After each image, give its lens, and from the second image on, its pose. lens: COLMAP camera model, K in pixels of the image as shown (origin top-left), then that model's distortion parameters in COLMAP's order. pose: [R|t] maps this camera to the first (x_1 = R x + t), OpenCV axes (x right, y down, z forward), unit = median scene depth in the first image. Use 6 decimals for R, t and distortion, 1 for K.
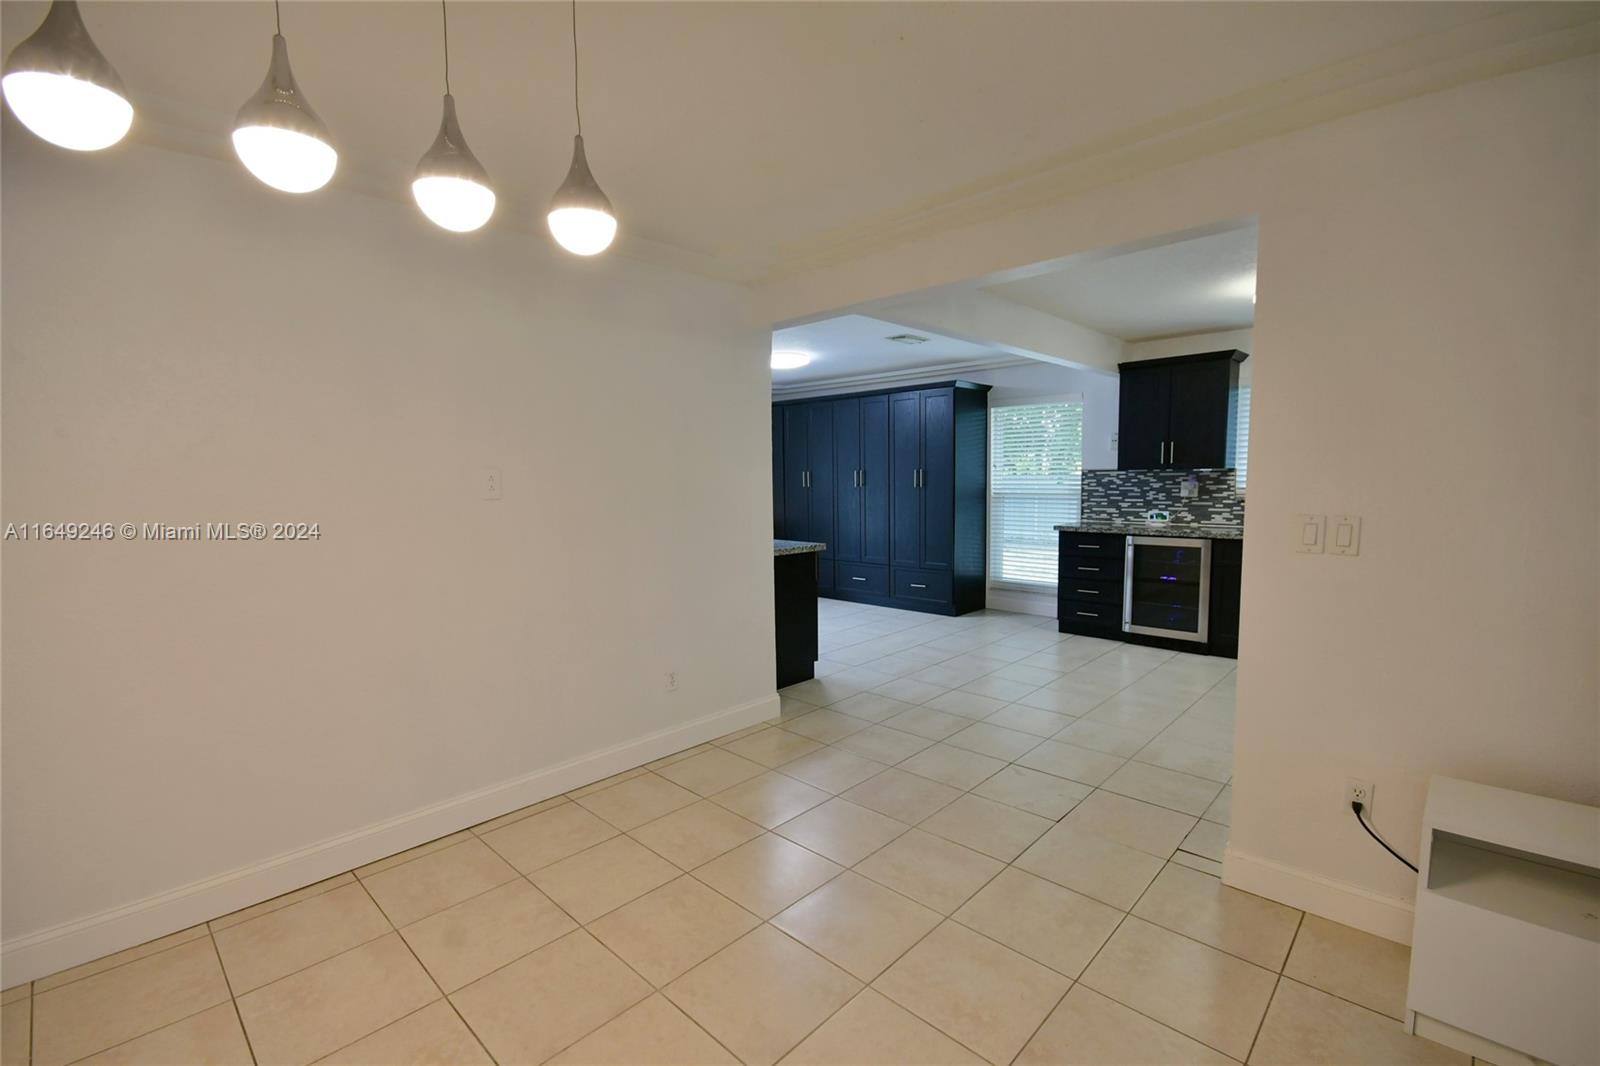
lens RADIAL K [[705.0, 0, 804.0], [0, 705.0, 539.1], [0, 0, 1]] dist [0.013745, -0.011342]
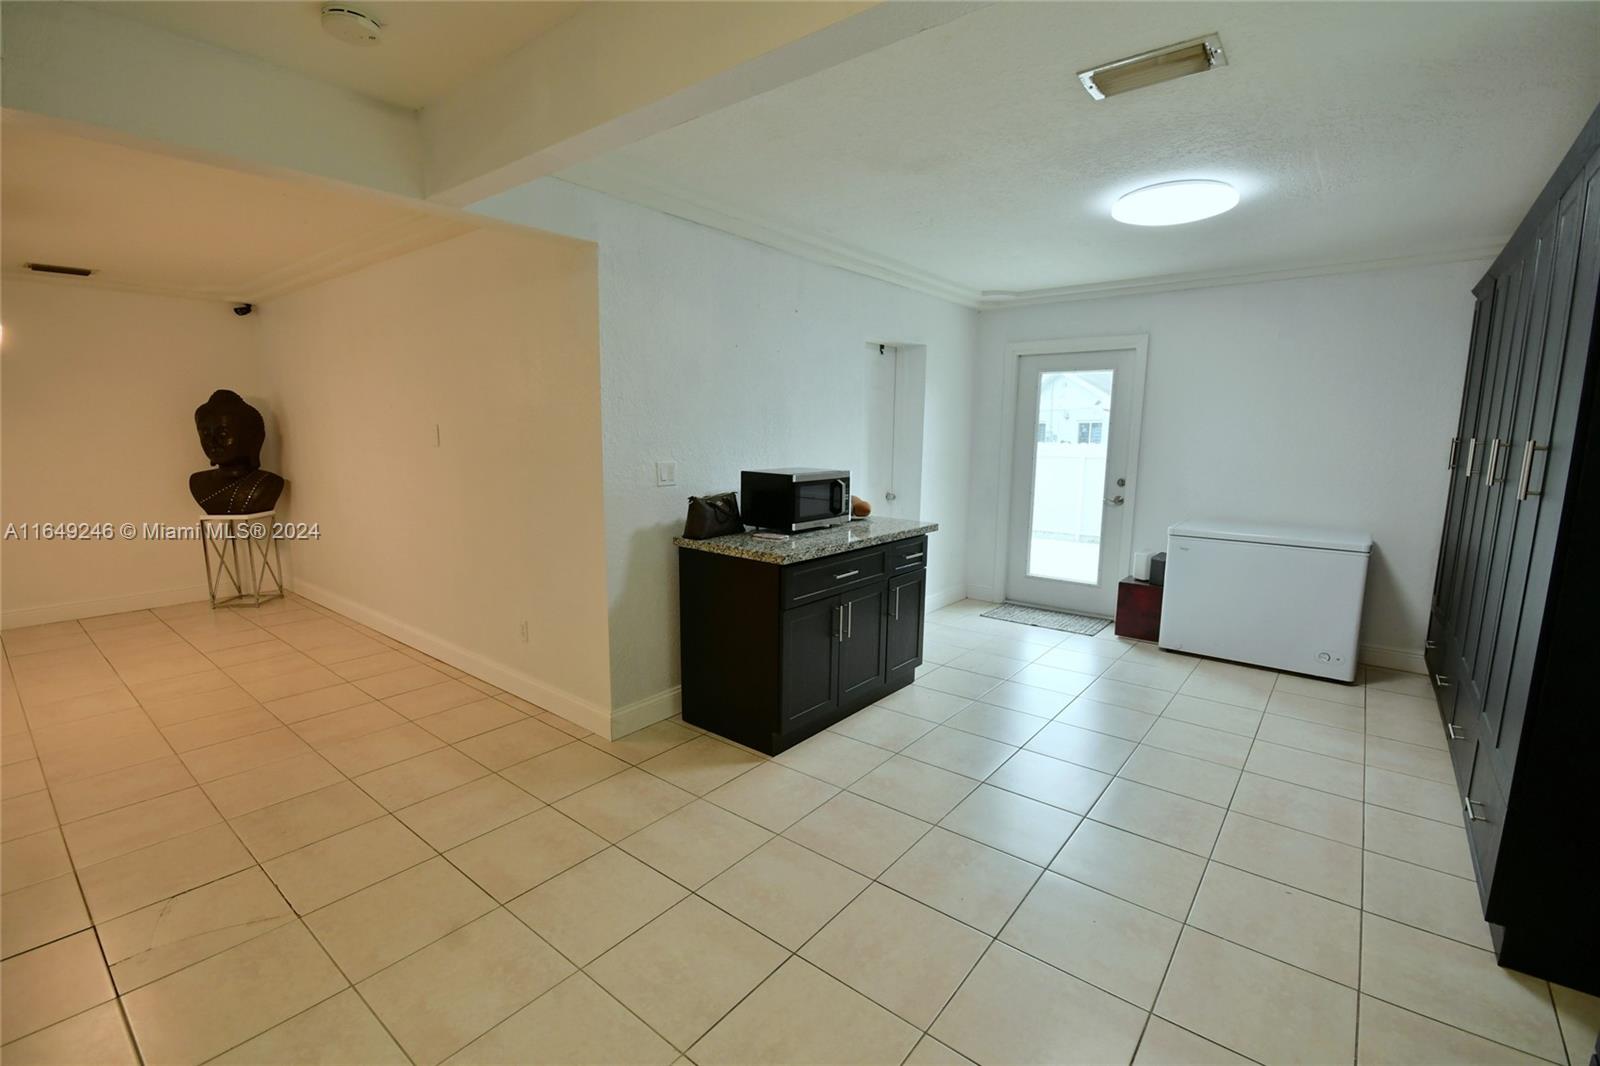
lens RADIAL K [[706.6, 0, 796.3], [0, 706.6, 536.8], [0, 0, 1]] dist [0.008263, -0.011562]
pose [[0.071803, 0.169829, -0.982854, 0.489819], [-0.100975, 0.981573, 0.162231, -0.084727], [0.992294, 0.087595, 0.087629, 0.756004]]
